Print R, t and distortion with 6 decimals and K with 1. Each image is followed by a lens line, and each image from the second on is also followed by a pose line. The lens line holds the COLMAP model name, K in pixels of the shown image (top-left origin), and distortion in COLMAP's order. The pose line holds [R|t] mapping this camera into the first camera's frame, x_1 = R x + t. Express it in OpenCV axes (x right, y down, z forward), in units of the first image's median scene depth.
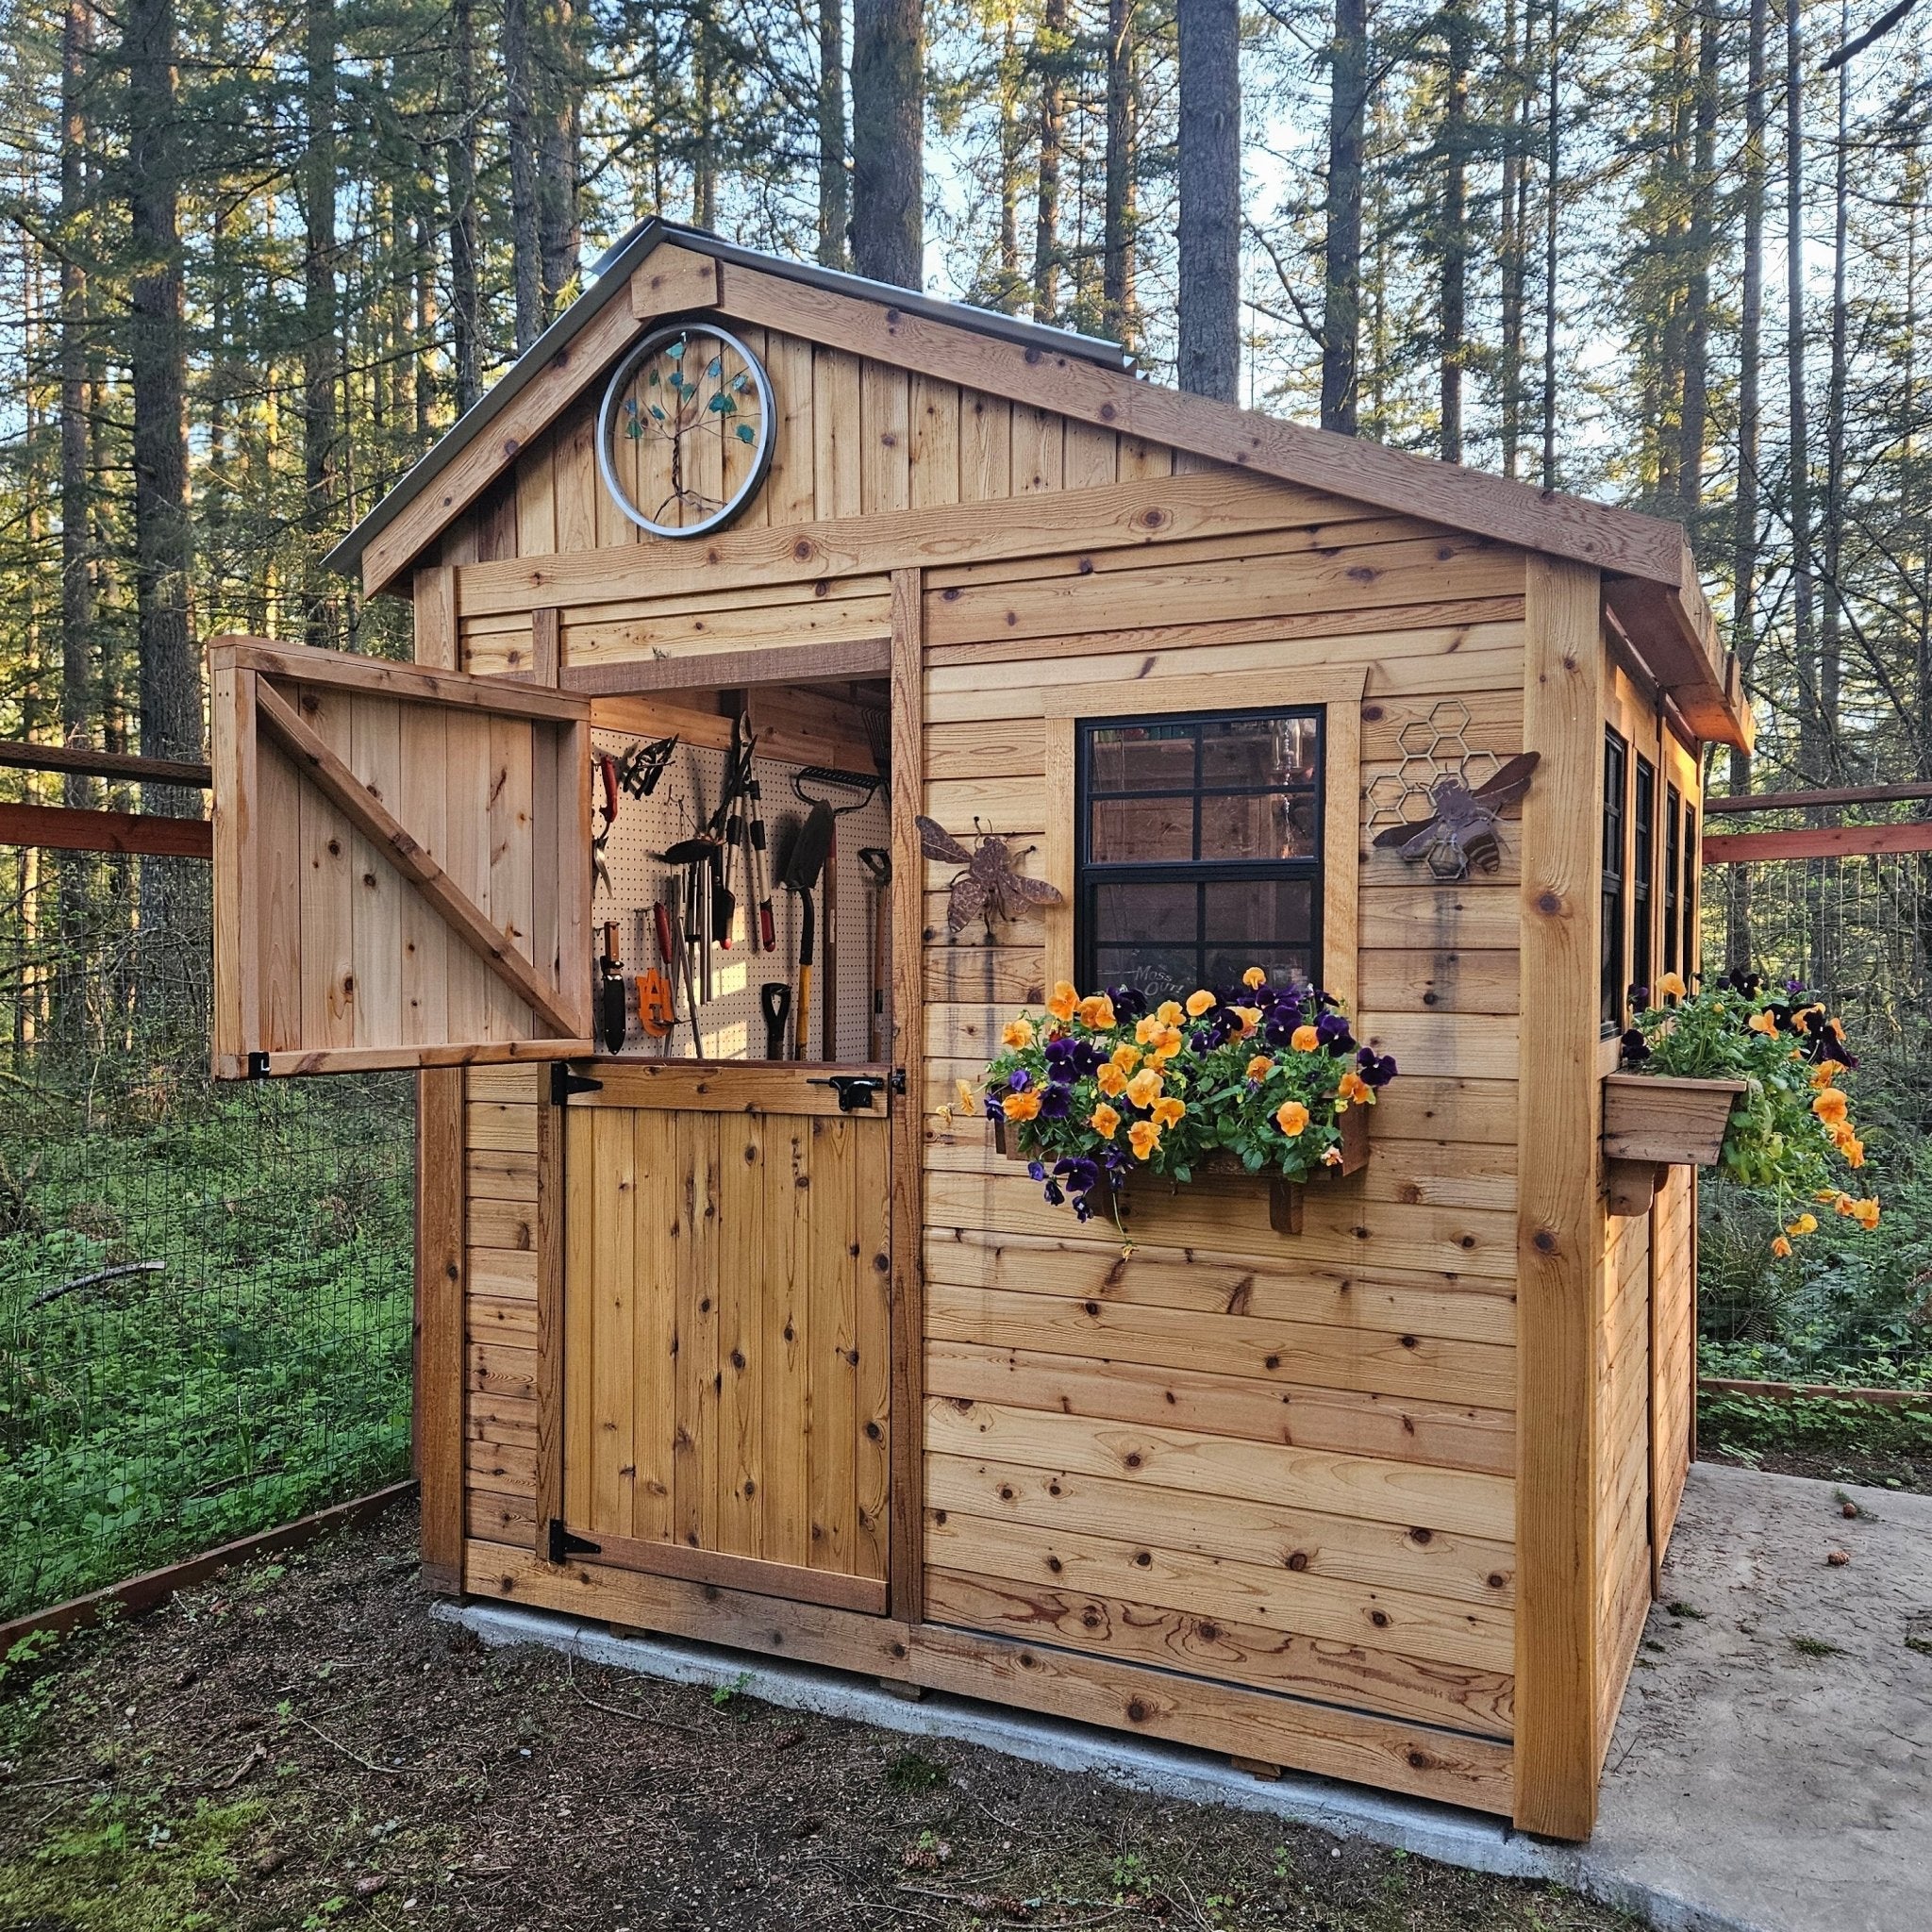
lens RADIAL K [[1808.4, 0, 966.0], [0, 1808.4, 966.0], [0, 0, 1]] dist [0.107813, -0.104628]
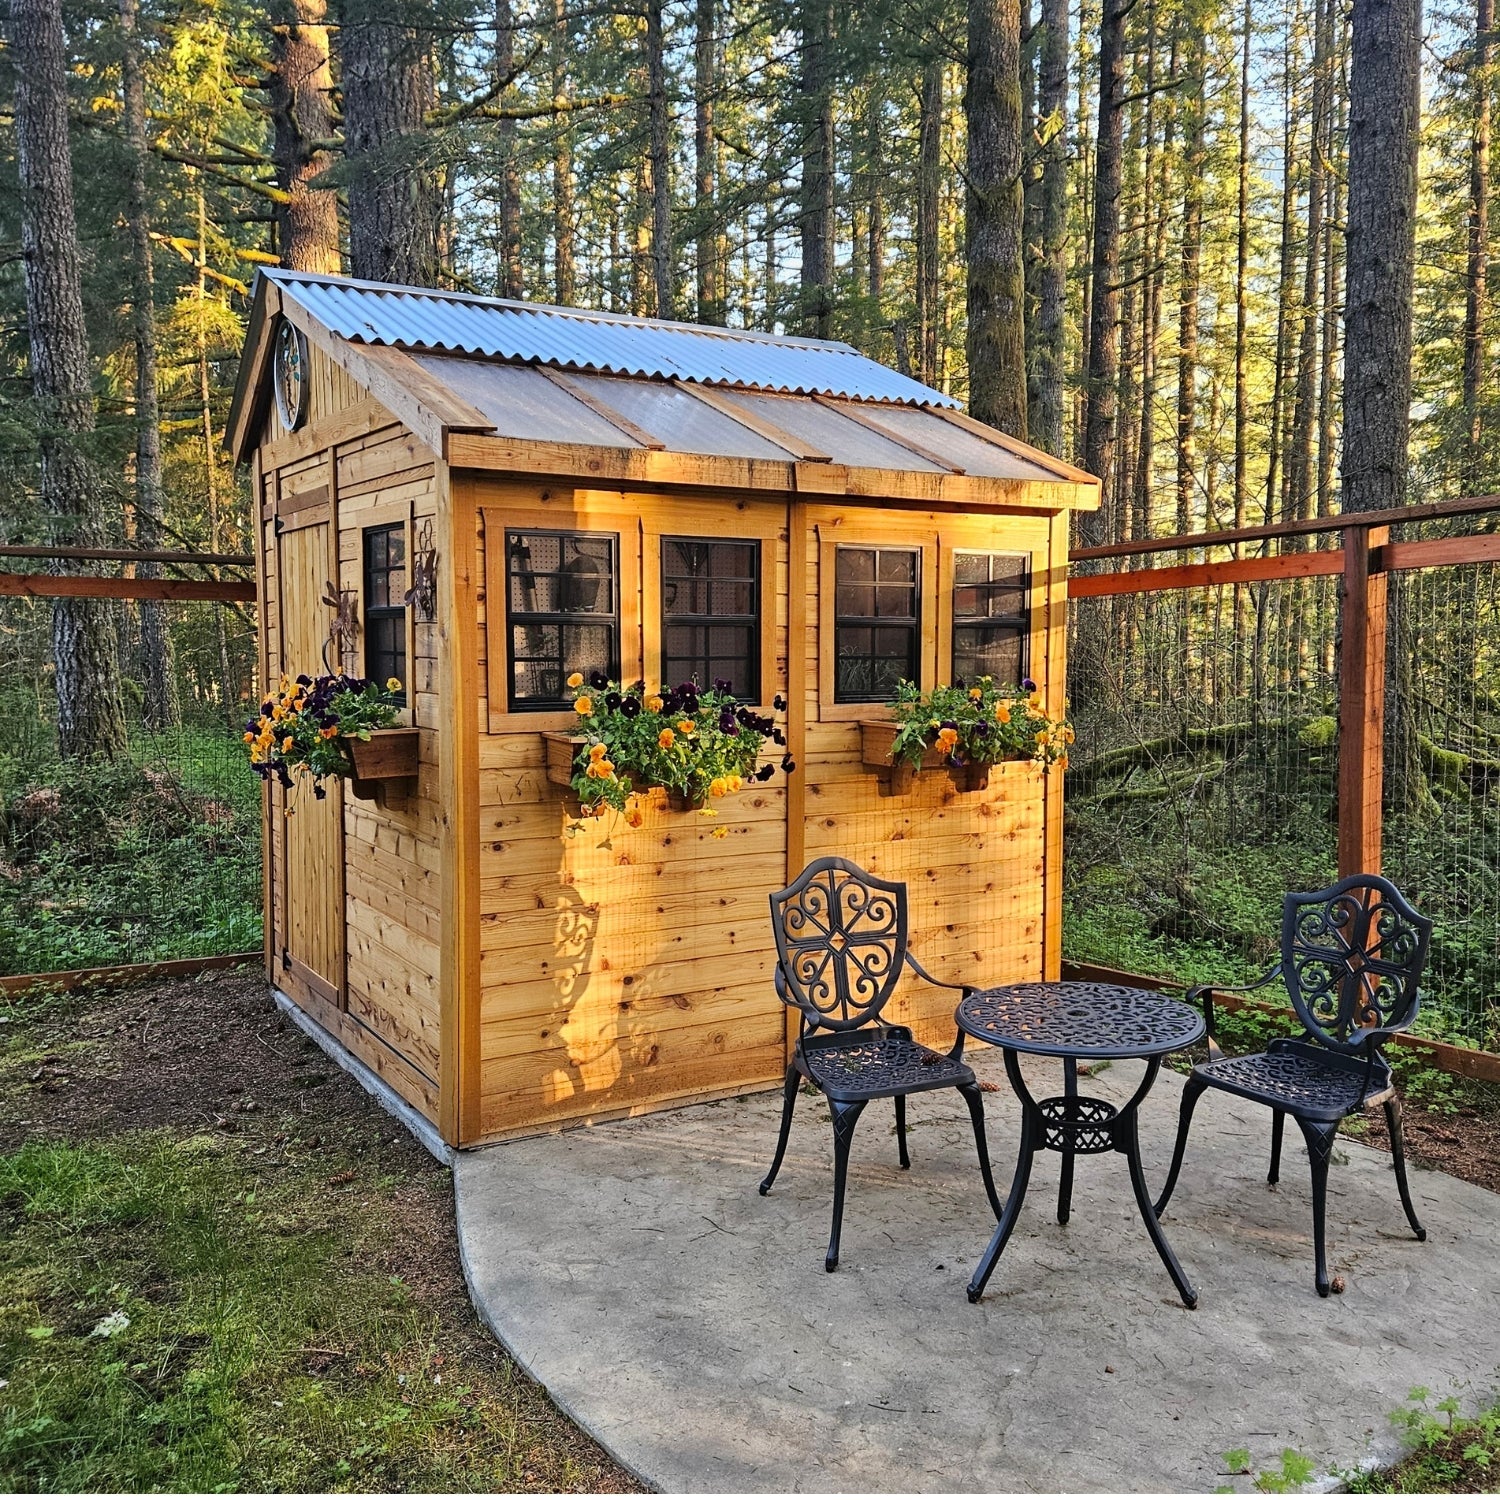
lens RADIAL K [[1466.7, 0, 751.5], [0, 1466.7, 708.9], [0, 0, 1]] dist [0.101873, -0.115425]
pose [[0.852546, 0.029386, -0.521825, 1.110606], [-0.007707, 0.999016, 0.043666, -0.021482], [0.522595, -0.033206, 0.851934, -0.066221]]
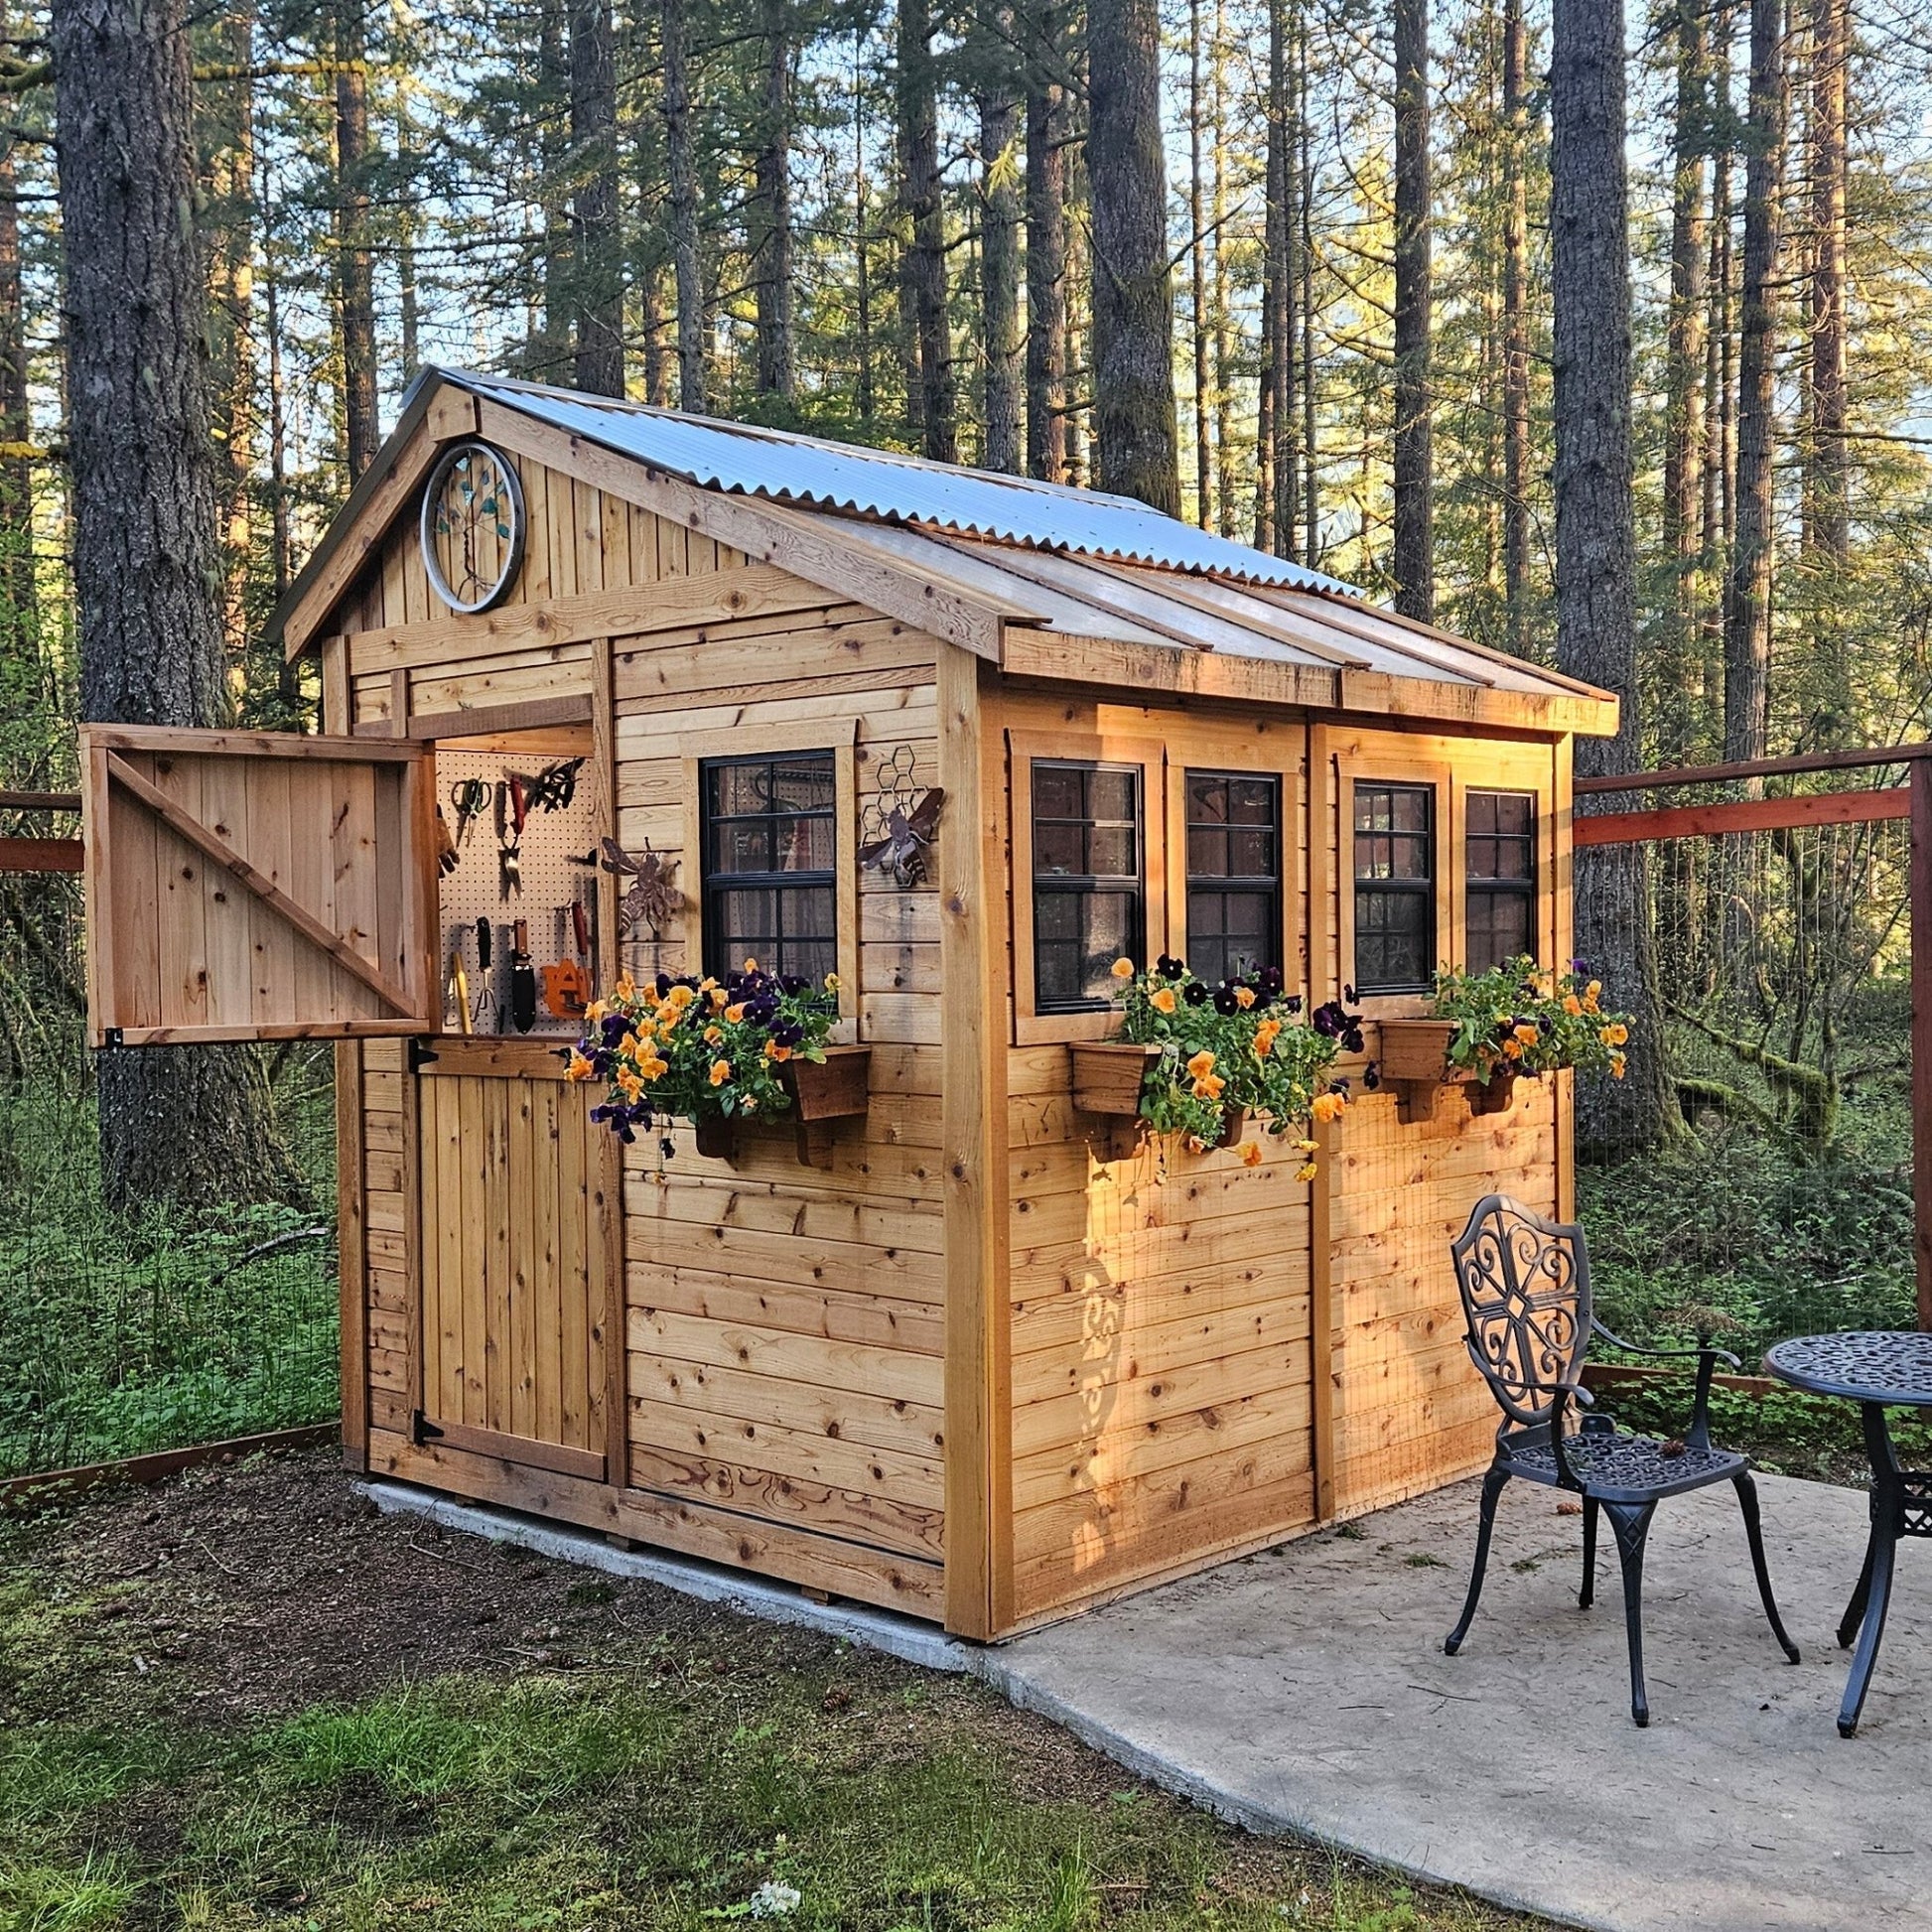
lens RADIAL K [[2330.9, 0, 1033.0], [0, 2330.9, 949.0], [0, 0, 1]] dist [0.100110, -0.083053]
pose [[0.963515, -0.011821, -0.267393, 0.668925], [0.012689, 0.999918, 0.001518, -0.005034], [0.267354, -0.004856, 0.963586, -0.457470]]
